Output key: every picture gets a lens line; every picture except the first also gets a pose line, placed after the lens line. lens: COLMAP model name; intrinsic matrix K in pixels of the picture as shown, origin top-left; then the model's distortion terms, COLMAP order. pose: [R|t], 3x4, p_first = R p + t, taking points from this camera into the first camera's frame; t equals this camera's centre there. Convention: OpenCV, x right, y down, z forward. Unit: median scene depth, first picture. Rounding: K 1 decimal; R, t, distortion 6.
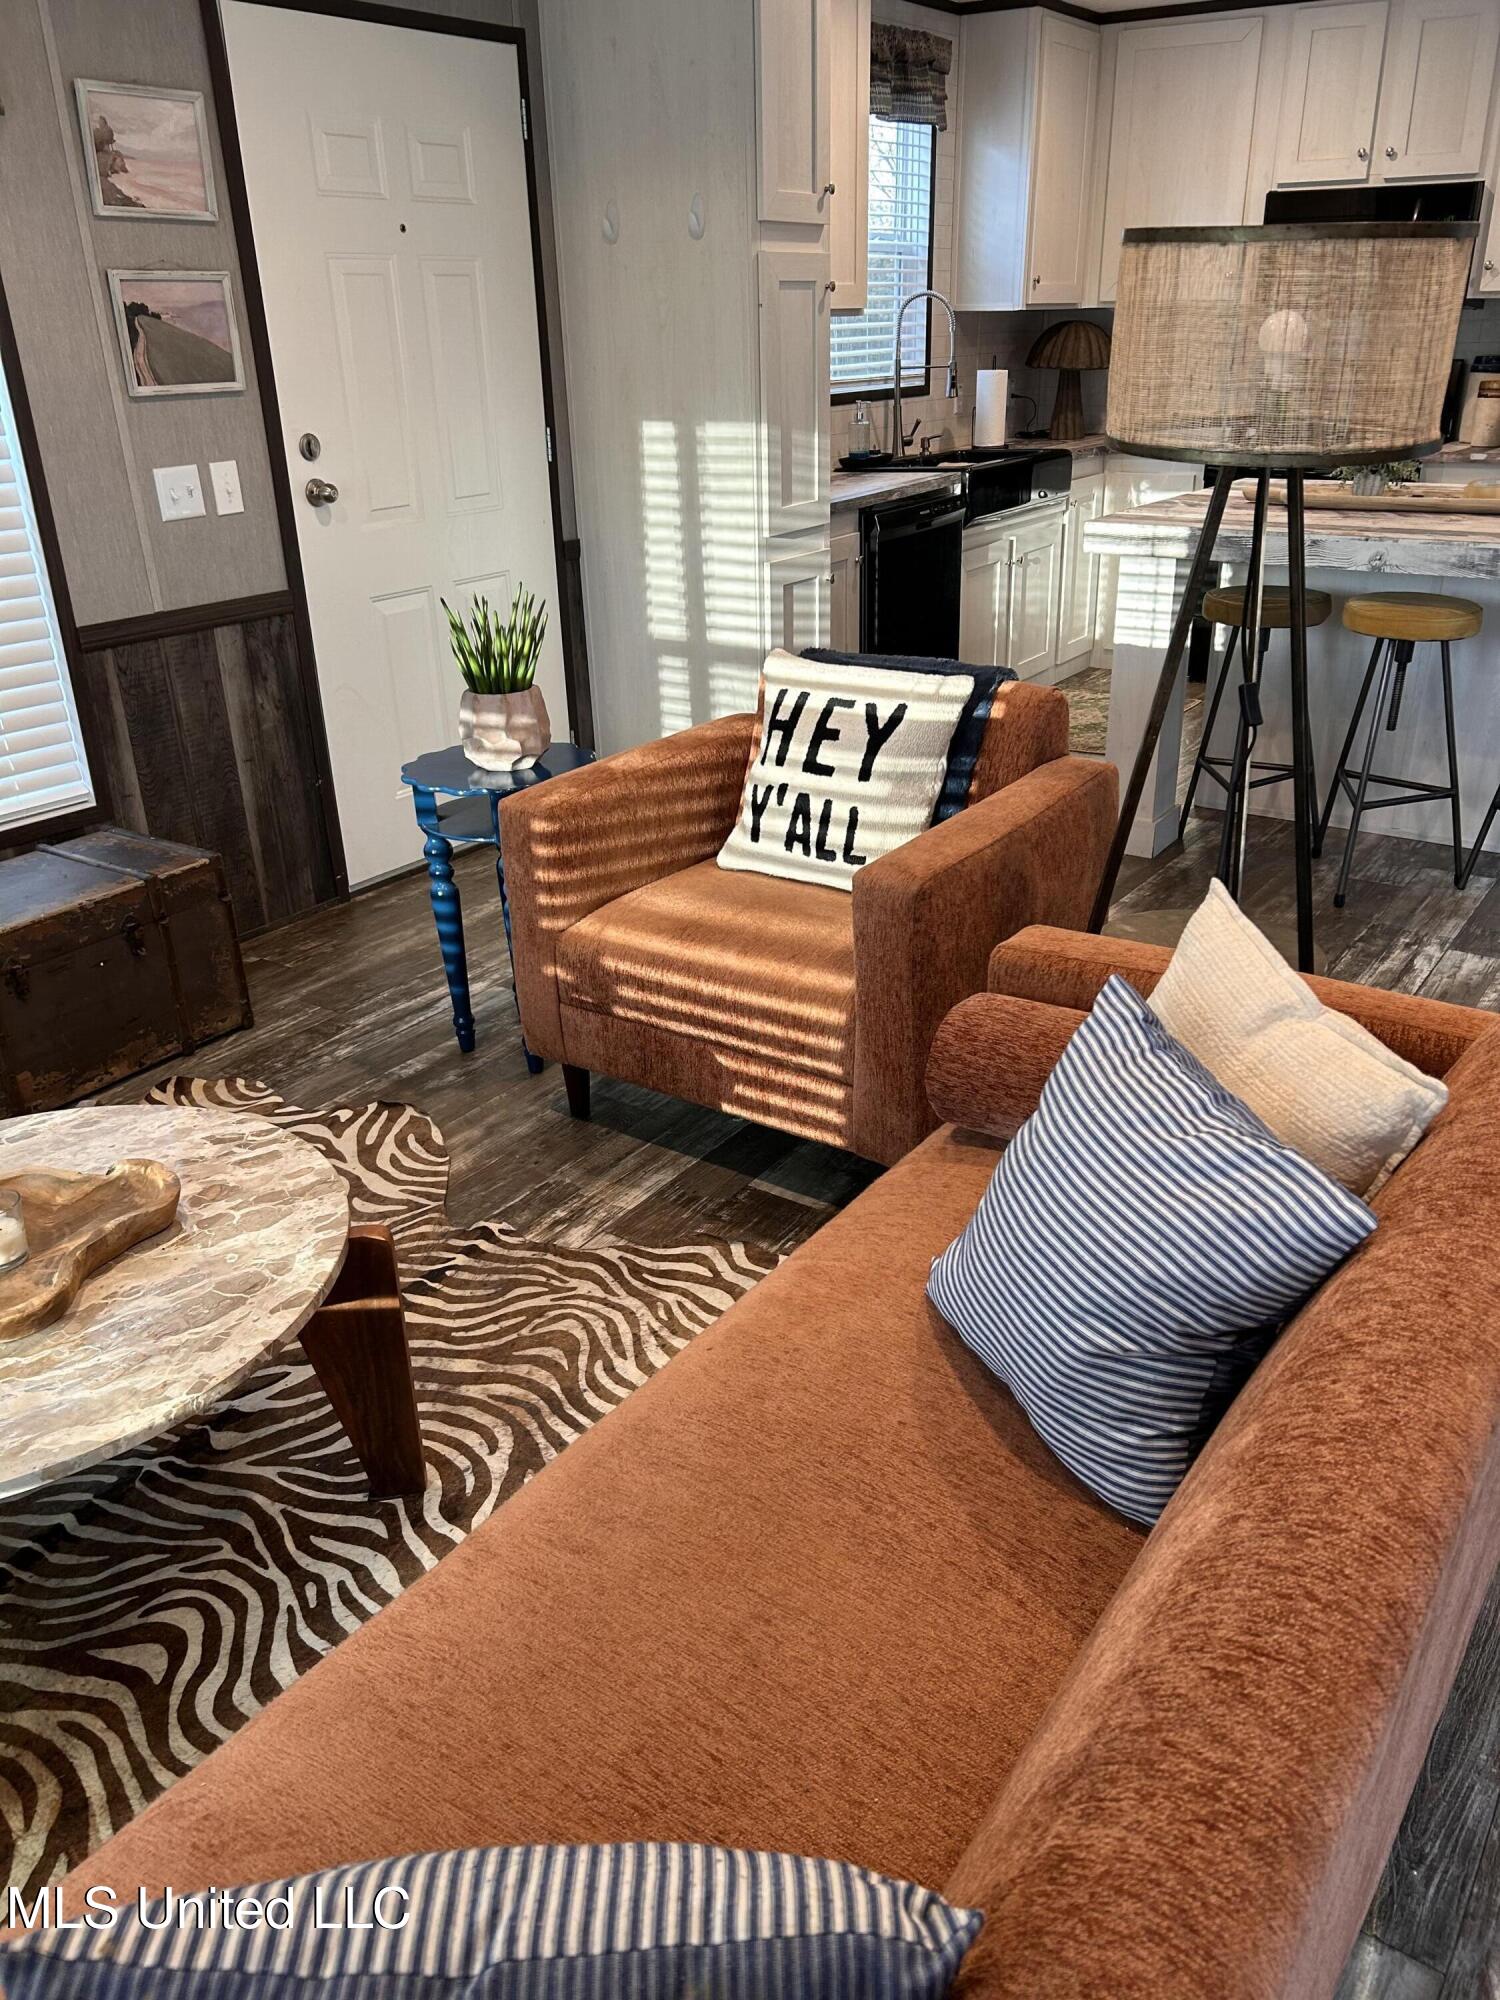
lens RADIAL K [[1501.2, 0, 760.5], [0, 1501.2, 1004.7], [0, 0, 1]] dist [0.029270, -0.022653]
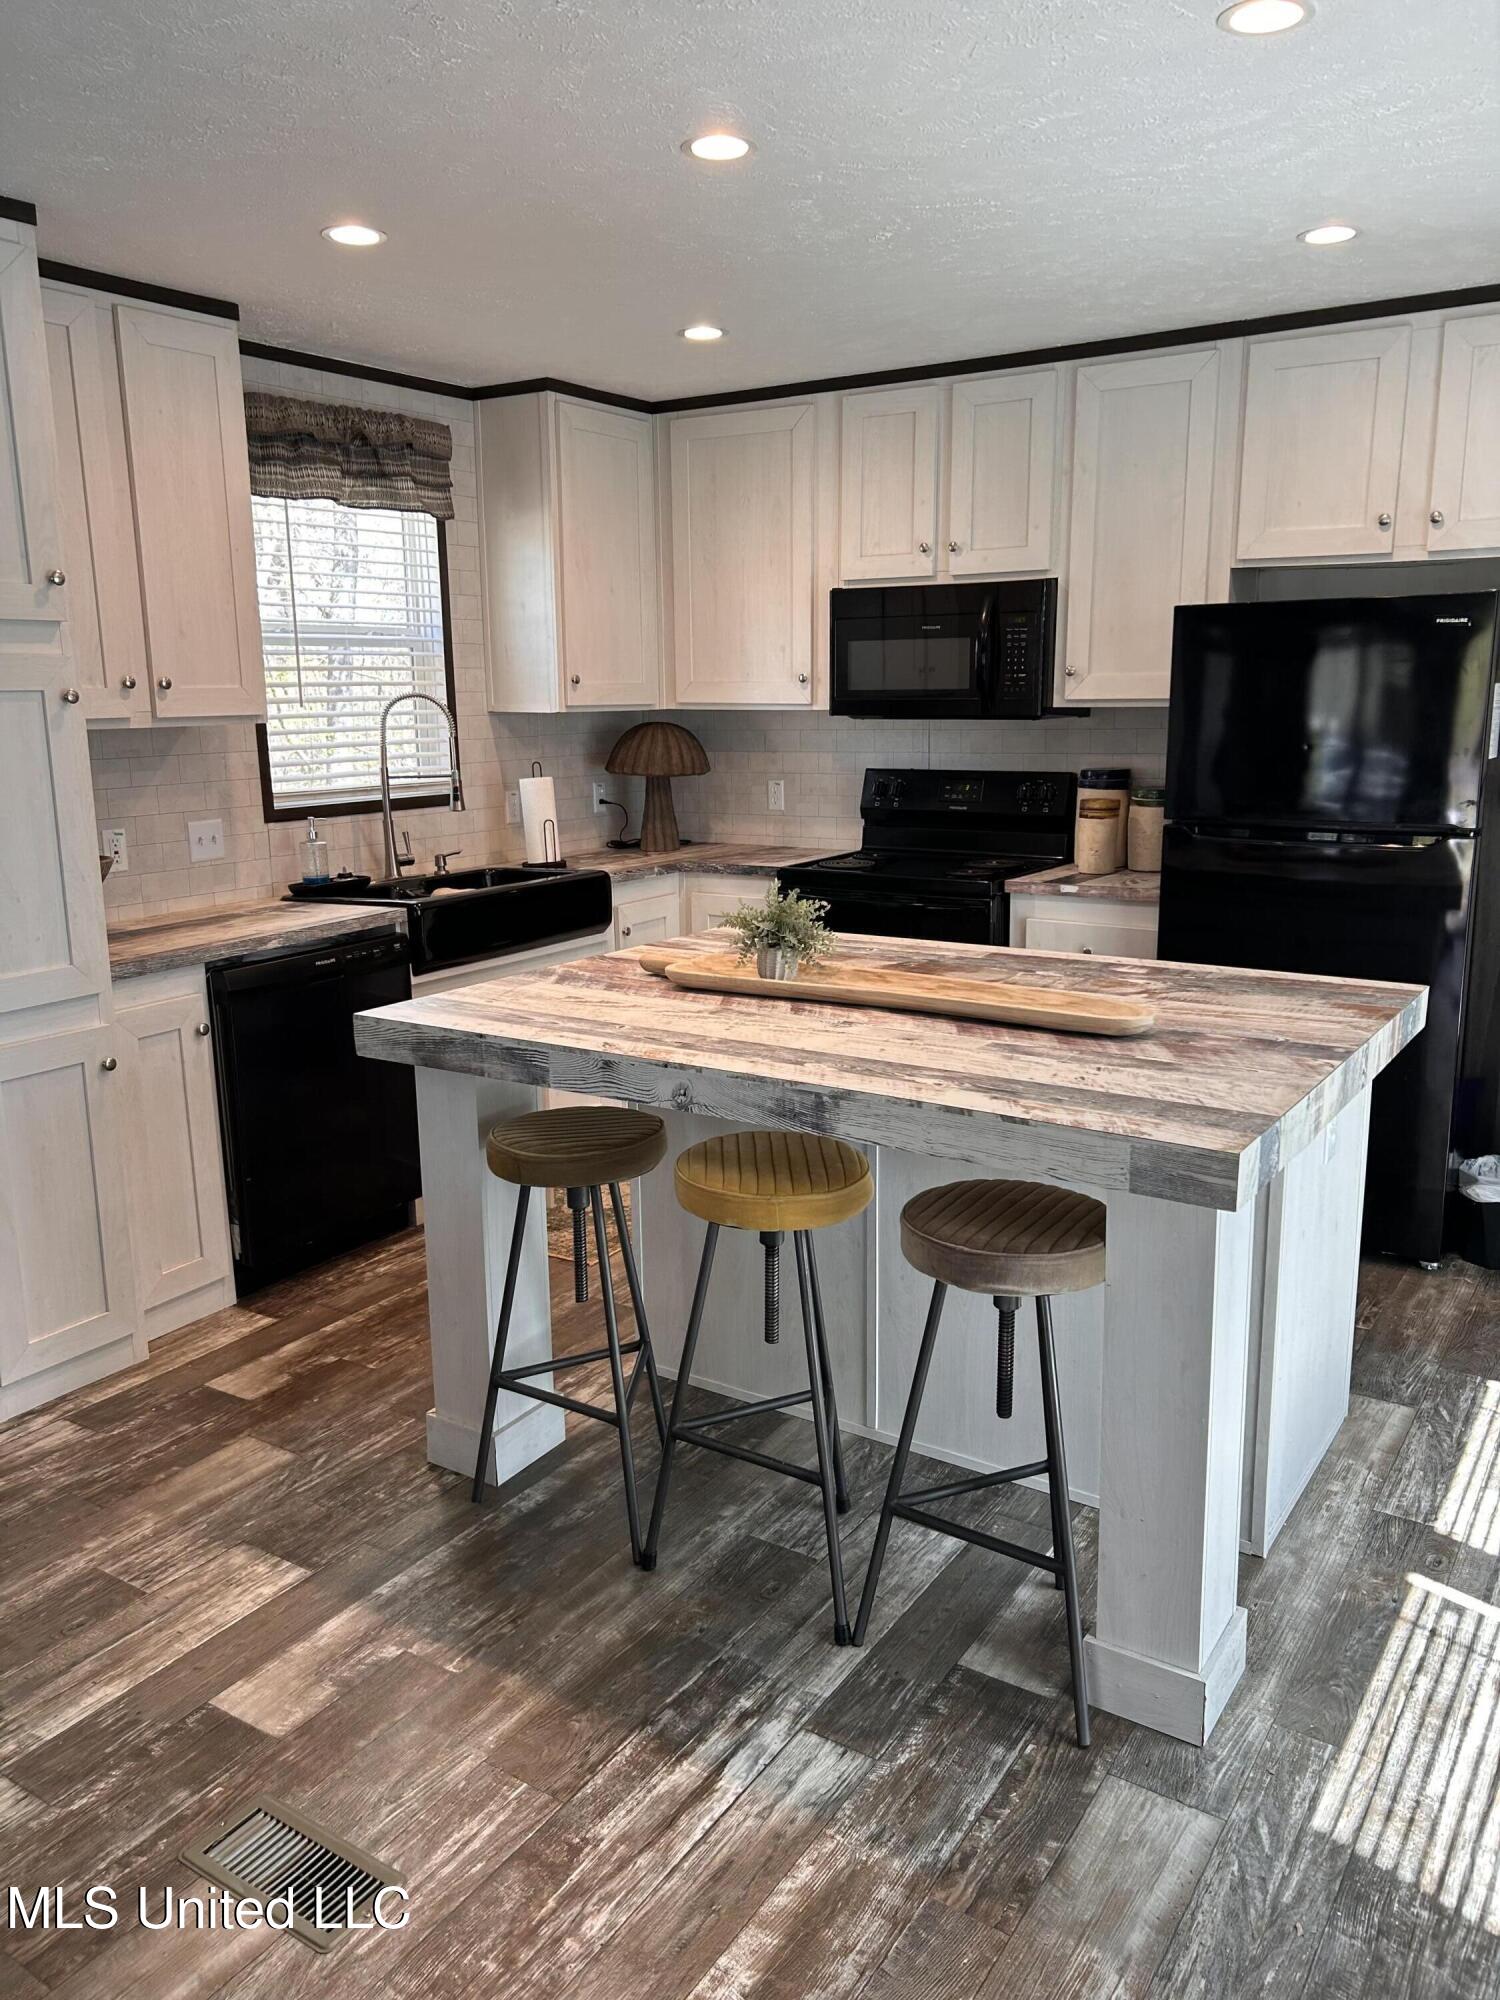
lens RADIAL K [[1501.2, 0, 742.8], [0, 1501.2, 997.0], [0, 0, 1]] dist [0.029270, -0.022653]
pose [[0.999798, 0.001684, 0.020023, 0.283669], [0.002837, 0.974672, -0.223620, -0.127024], [-0.019893, 0.223632, 0.974471, 0.233406]]
